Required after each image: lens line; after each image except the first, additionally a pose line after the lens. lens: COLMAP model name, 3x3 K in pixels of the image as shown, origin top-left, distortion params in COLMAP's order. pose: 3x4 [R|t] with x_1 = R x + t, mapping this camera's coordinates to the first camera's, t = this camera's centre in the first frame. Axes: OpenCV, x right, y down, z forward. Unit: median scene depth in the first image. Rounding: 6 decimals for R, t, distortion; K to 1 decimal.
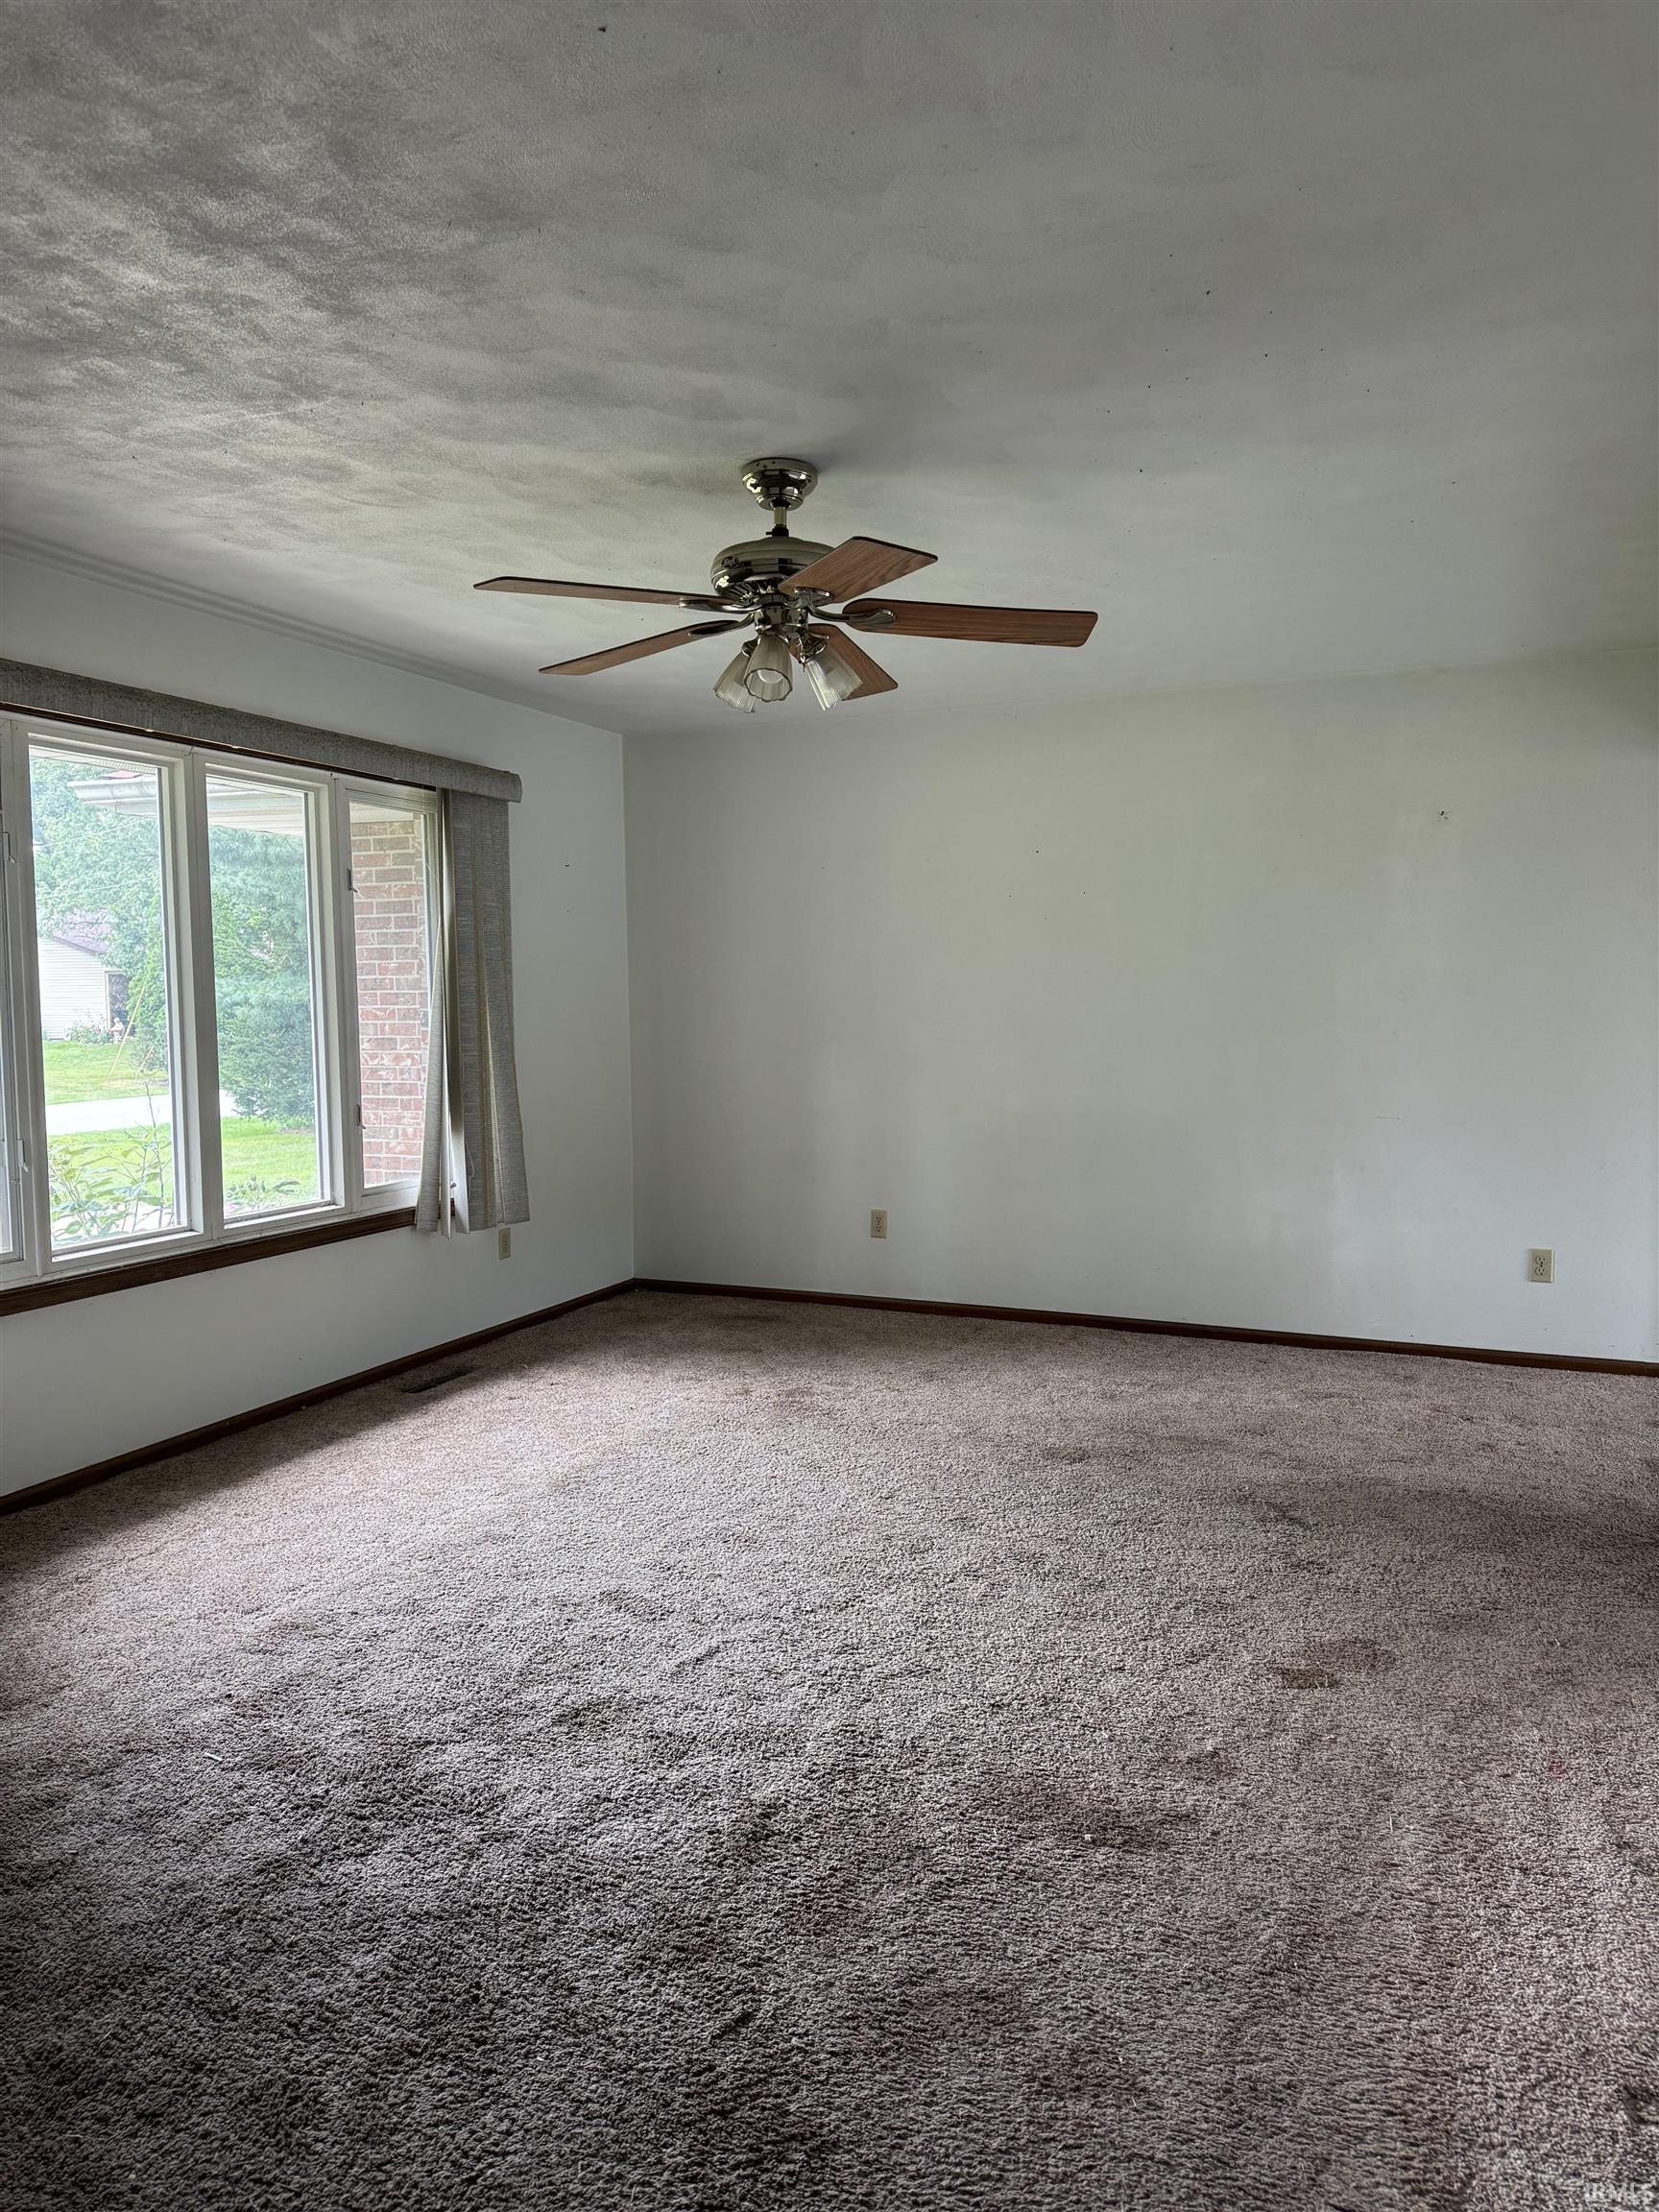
lens RADIAL K [[1546.8, 0, 840.5], [0, 1546.8, 1103.6], [0, 0, 1]] dist [0.035883, -0.037688]
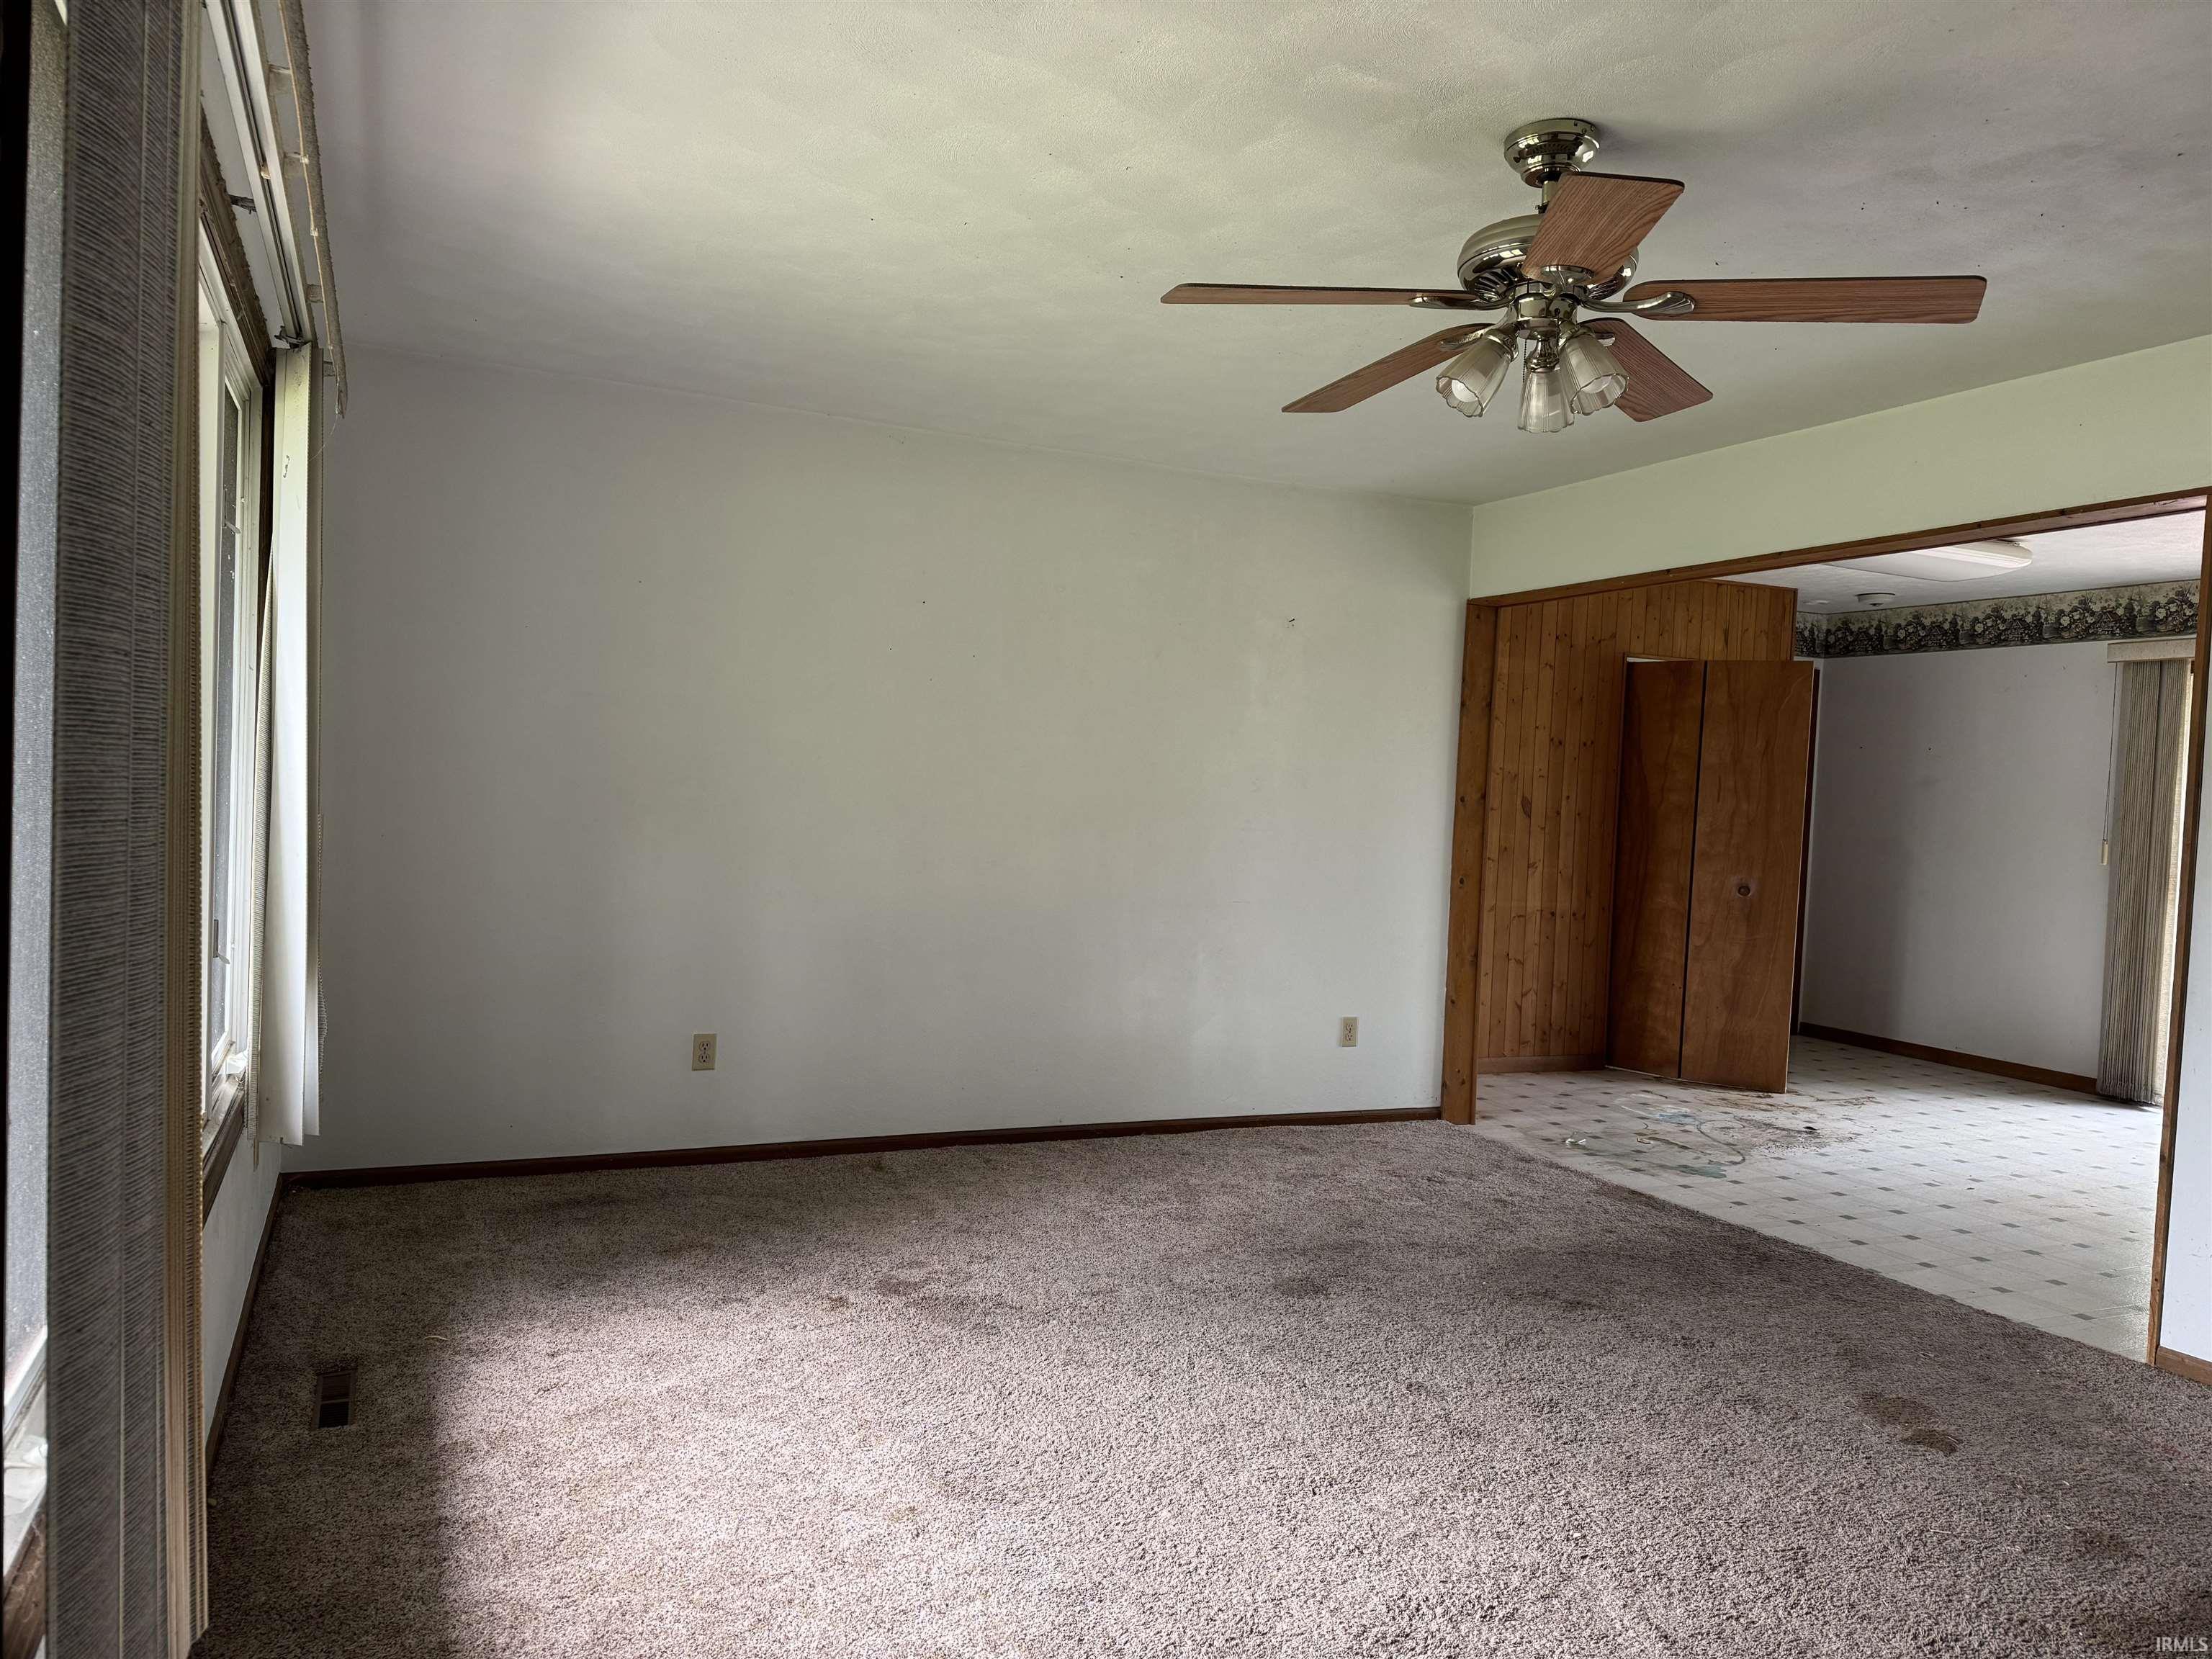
lens RADIAL K [[1546.8, 0, 1107.2], [0, 1546.8, 831.2], [0, 0, 1]] dist [0.035883, -0.037688]
pose [[0.668964, 0.007180, 0.743260, -0.649043], [0.004848, 0.999890, -0.014023, -0.033718], [-0.743279, 0.012984, 0.668855, 0.494467]]
